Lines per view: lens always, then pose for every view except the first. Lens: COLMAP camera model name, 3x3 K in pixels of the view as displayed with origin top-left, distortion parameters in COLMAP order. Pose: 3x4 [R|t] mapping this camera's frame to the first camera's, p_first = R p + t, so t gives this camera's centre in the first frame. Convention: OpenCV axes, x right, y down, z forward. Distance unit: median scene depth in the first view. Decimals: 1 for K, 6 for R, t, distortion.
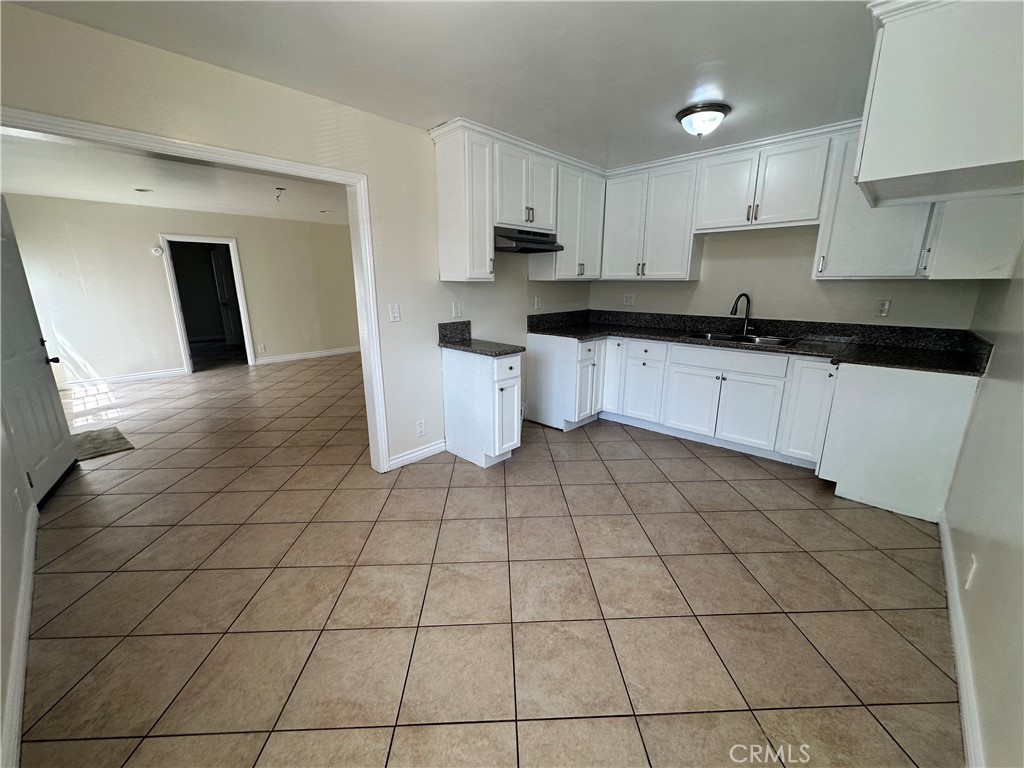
lens RADIAL K [[406.8, 0, 512.0], [0, 406.8, 384.0], [0, 0, 1]] dist [-0.001088, -0.000017]
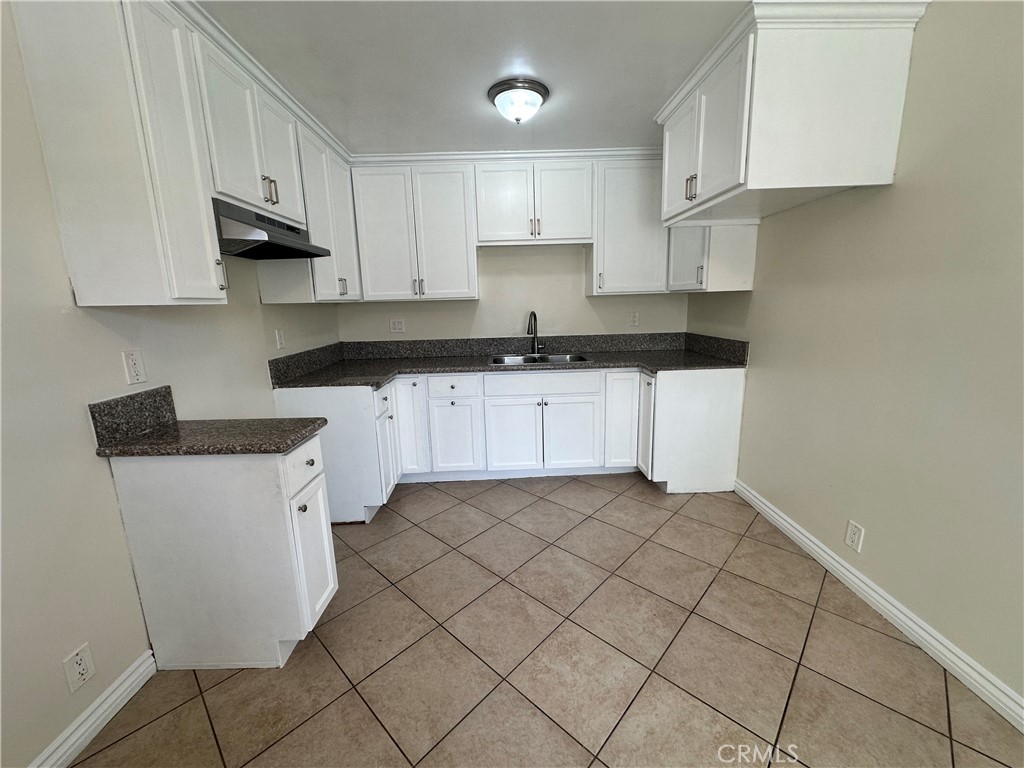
lens RADIAL K [[406.8, 0, 512.0], [0, 406.8, 384.0], [0, 0, 1]] dist [-0.001088, -0.000017]
pose [[0.715334, -0.157235, 0.680863, -0.145611], [0.196815, 0.980245, 0.019593, -0.088896], [-0.670493, 0.119989, 0.732149, 0.374291]]
